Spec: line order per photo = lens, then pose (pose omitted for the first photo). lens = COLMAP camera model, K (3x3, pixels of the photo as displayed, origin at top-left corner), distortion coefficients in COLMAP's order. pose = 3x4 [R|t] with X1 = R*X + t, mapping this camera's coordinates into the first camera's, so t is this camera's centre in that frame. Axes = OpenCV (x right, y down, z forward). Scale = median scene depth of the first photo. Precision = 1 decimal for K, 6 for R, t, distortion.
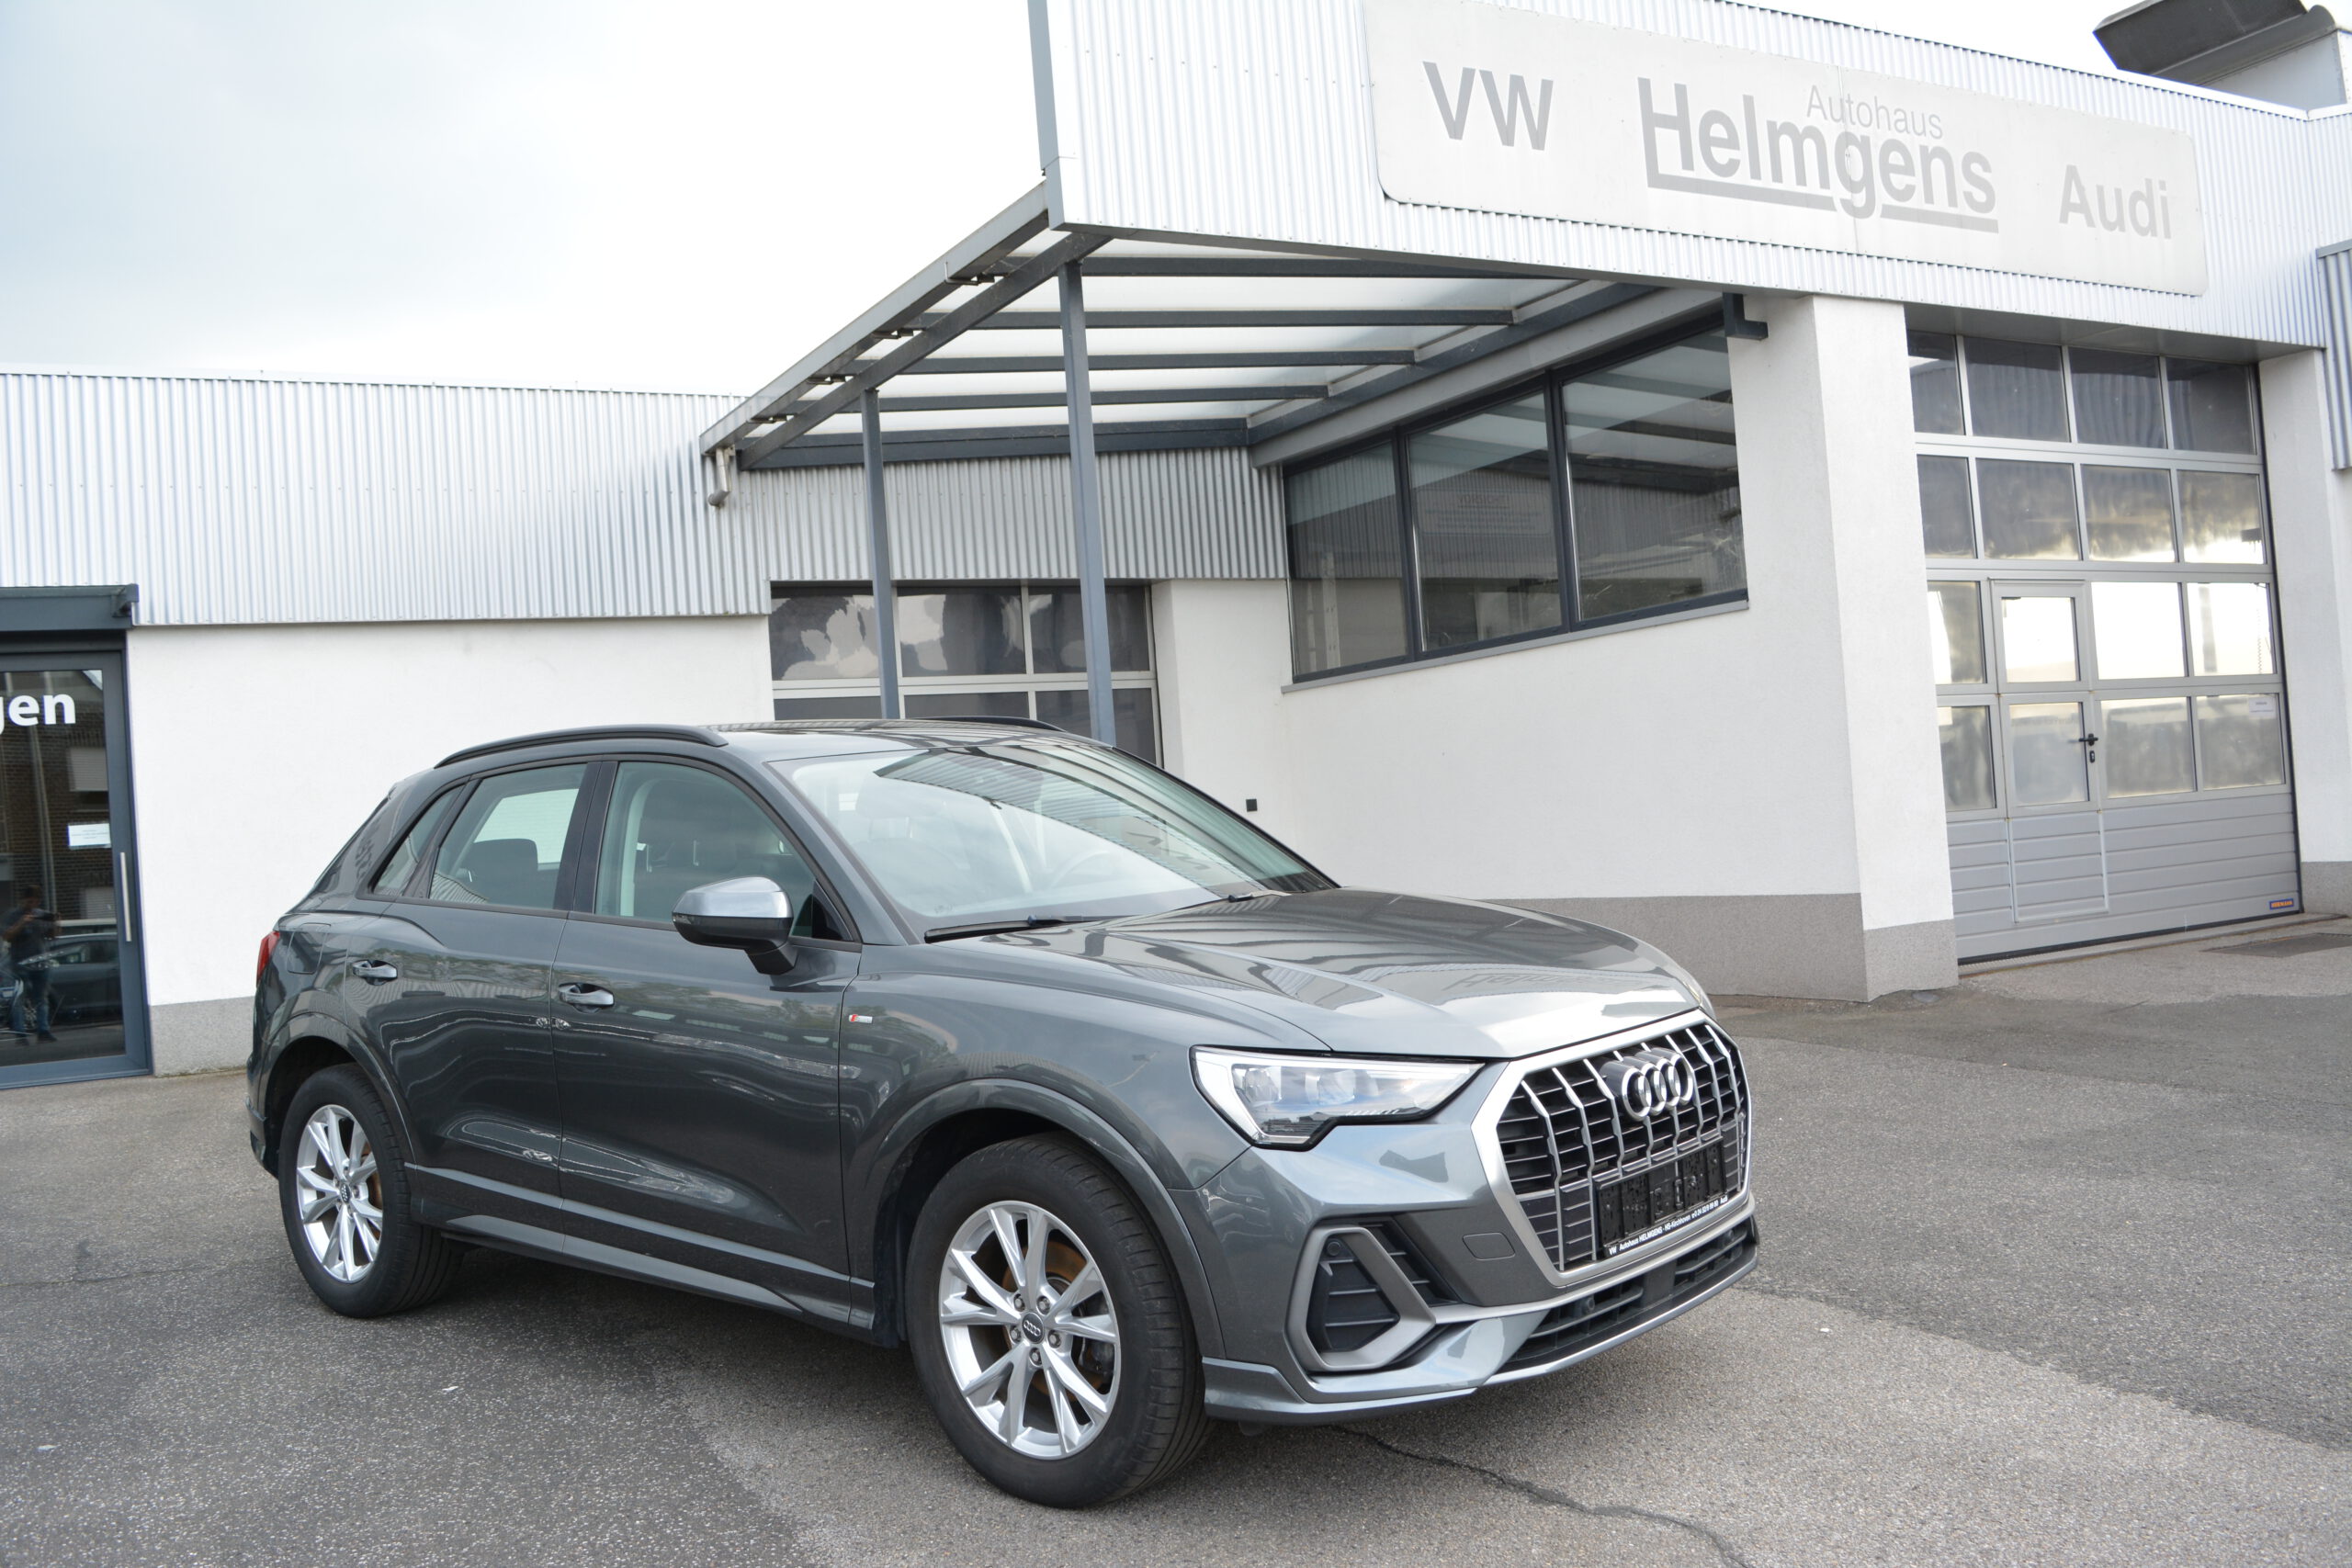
lens RADIAL K [[2080.5, 0, 1177.3], [0, 2080.5, 785.6], [0, 0, 1]] dist [-0.090795, 0.027002]
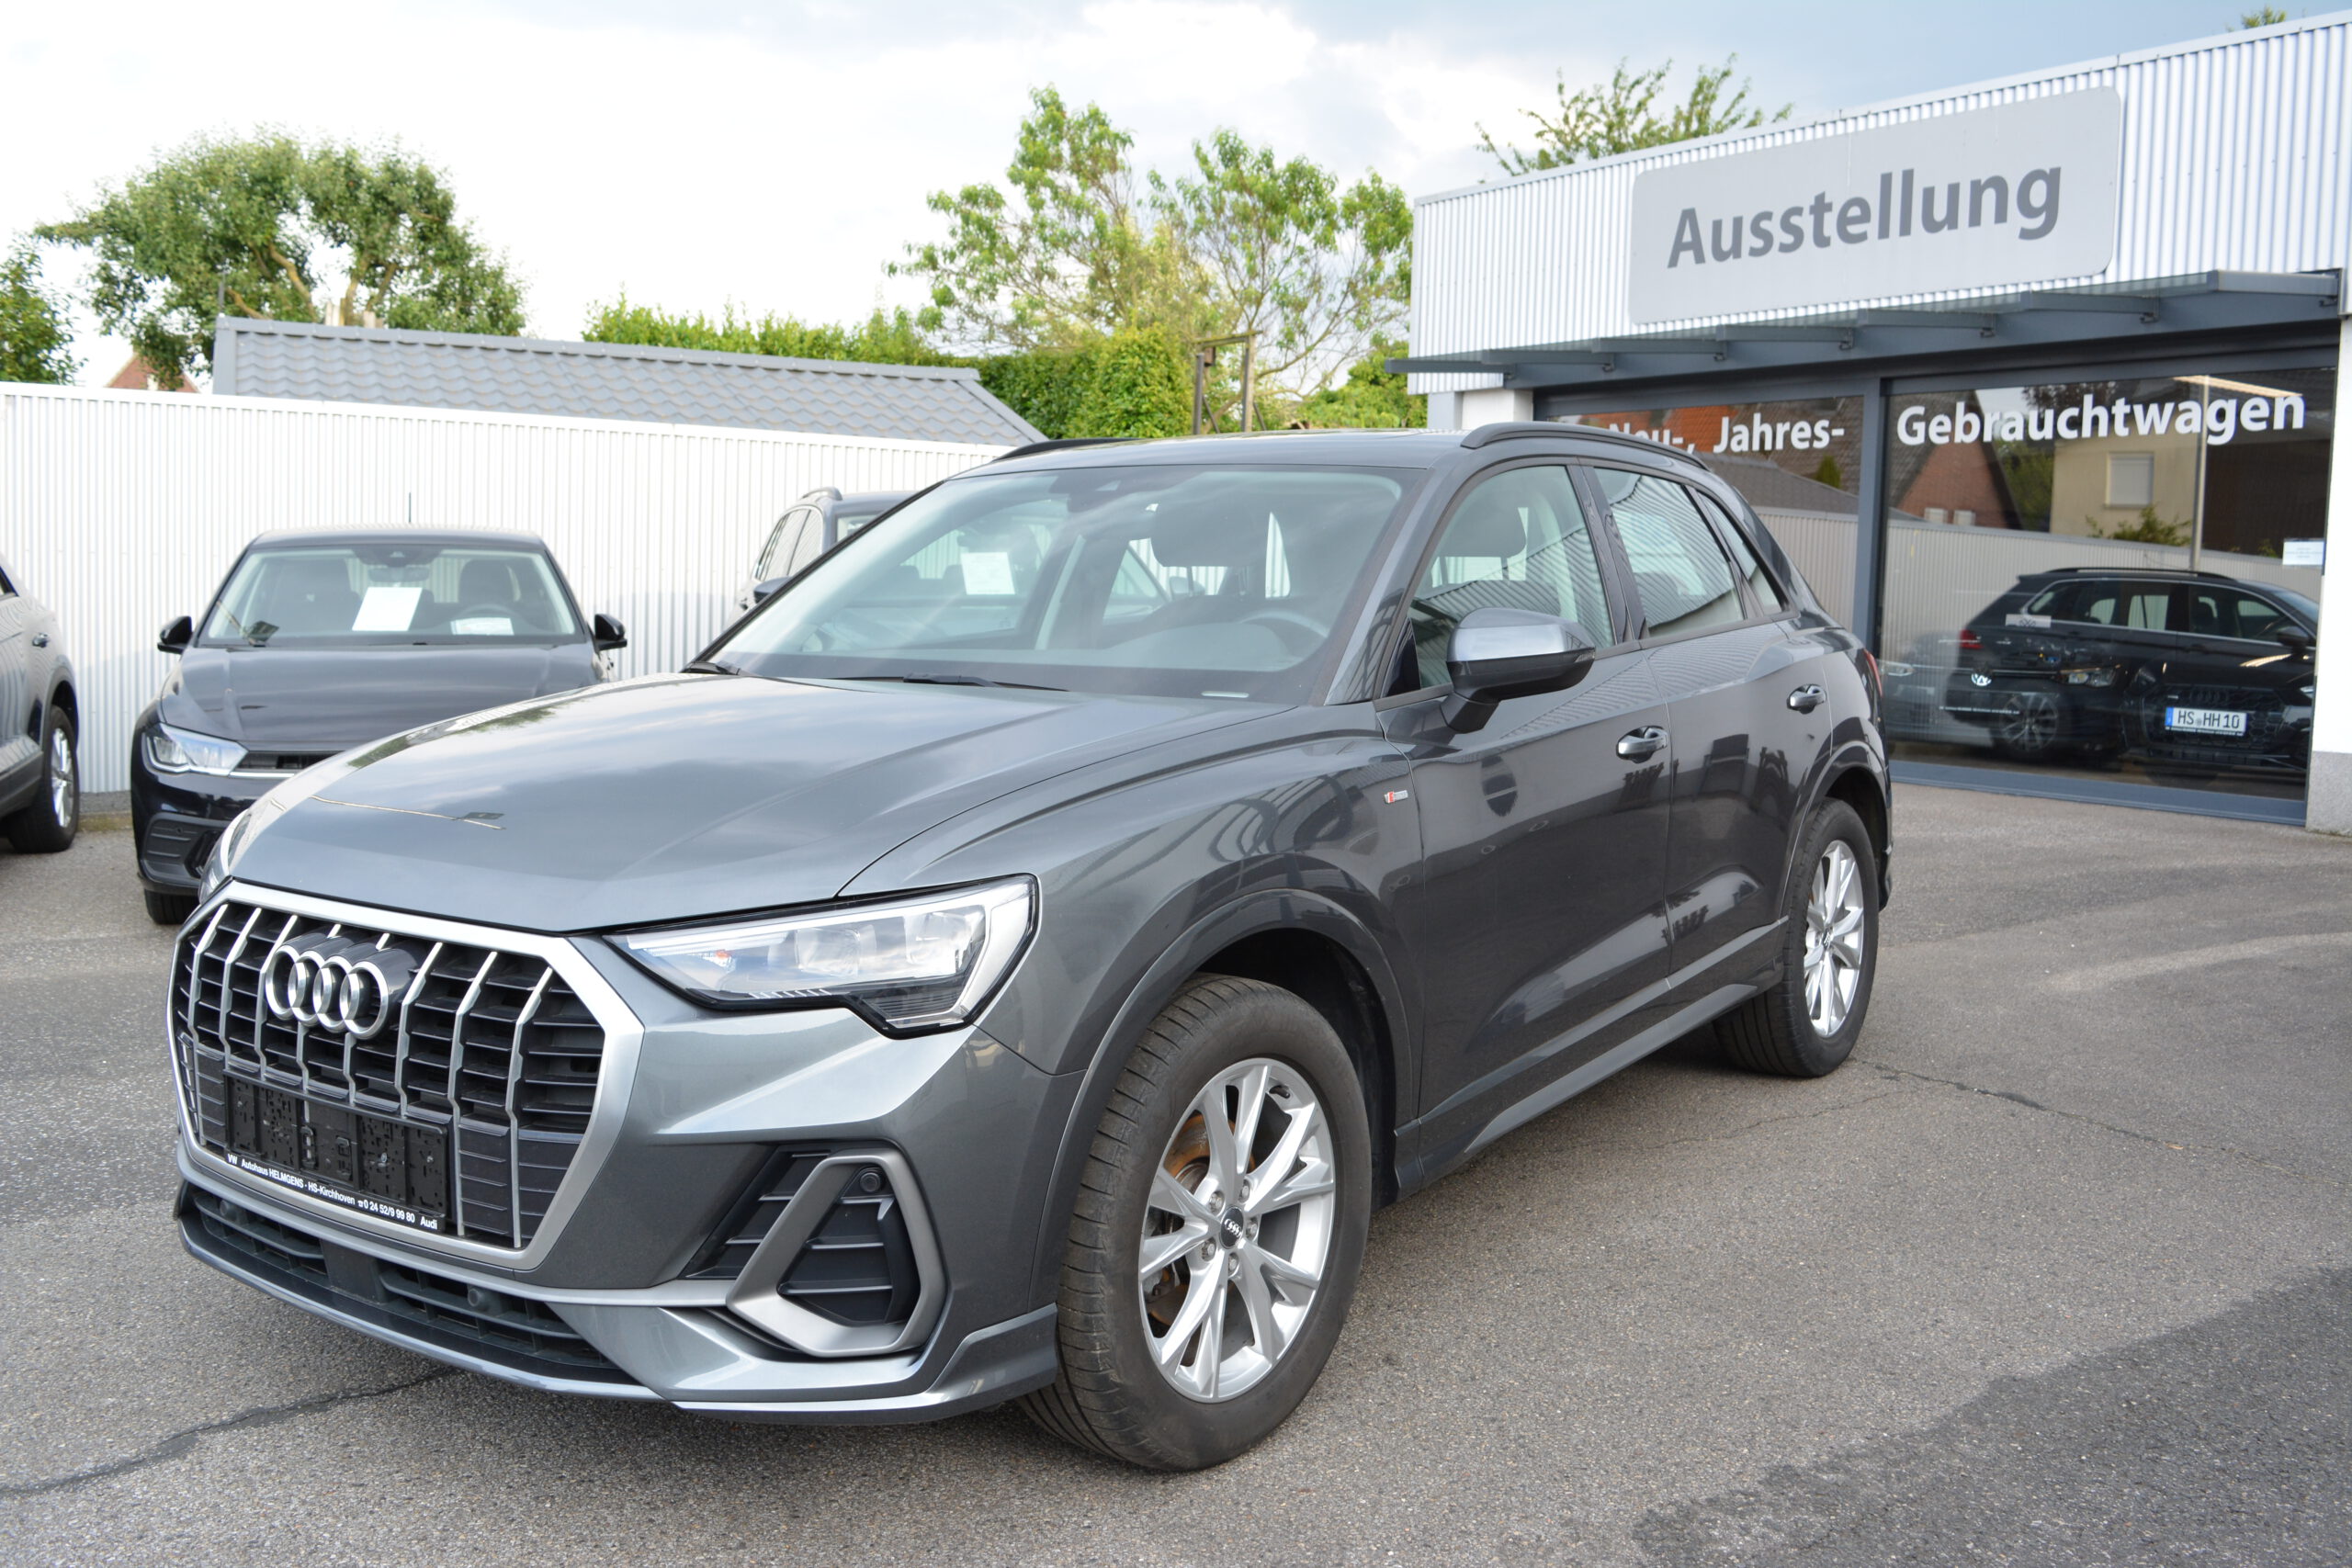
lens RADIAL K [[2074.4, 0, 1190.3], [0, 2074.4, 771.7], [0, 0, 1]] dist [-0.089335, 0.028889]
pose [[0.084283, 0.156549, -0.984067, 0.351297], [-0.014891, 0.987669, 0.155847, -0.013610], [0.996331, 0.001519, 0.085575, 0.474125]]
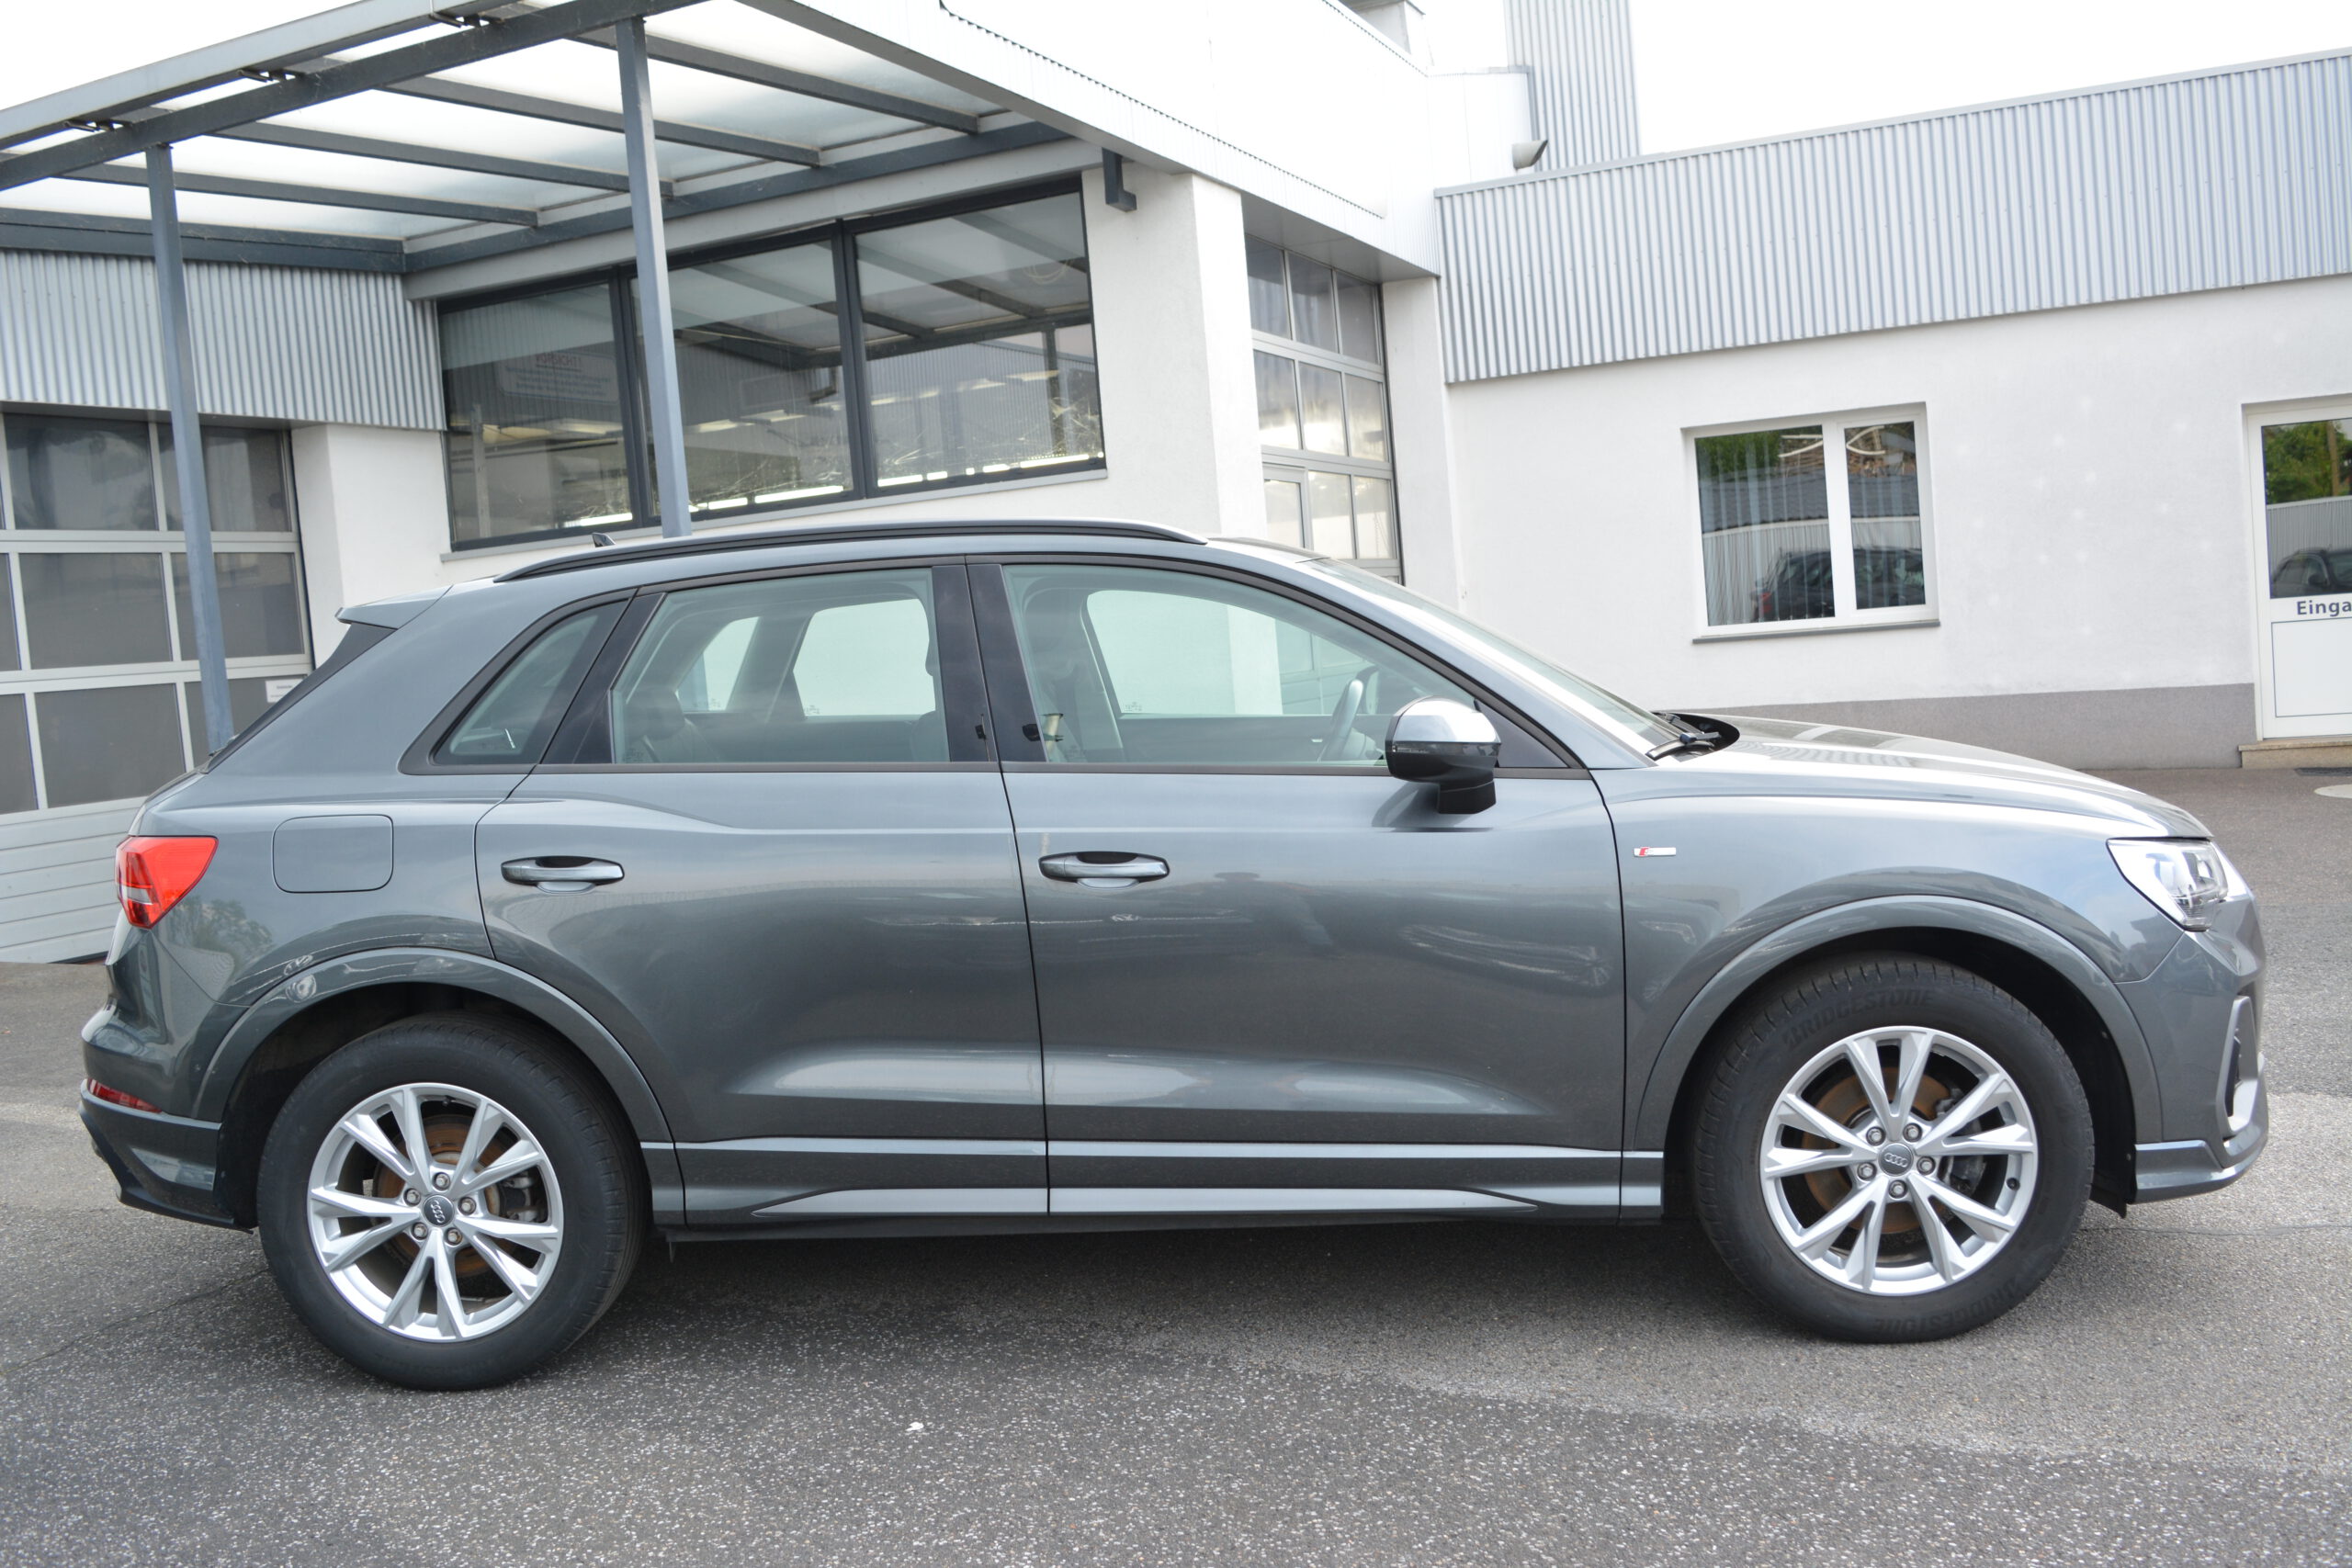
lens RADIAL K [[2080.5, 0, 1173.6], [0, 2080.5, 789.2], [0, 0, 1]] dist [-0.090795, 0.027002]
pose [[0.794474, -0.041459, 0.605882, -0.336323], [0.013010, 0.998600, 0.051273, 0.015819], [-0.607159, -0.032852, 0.793901, 0.175078]]
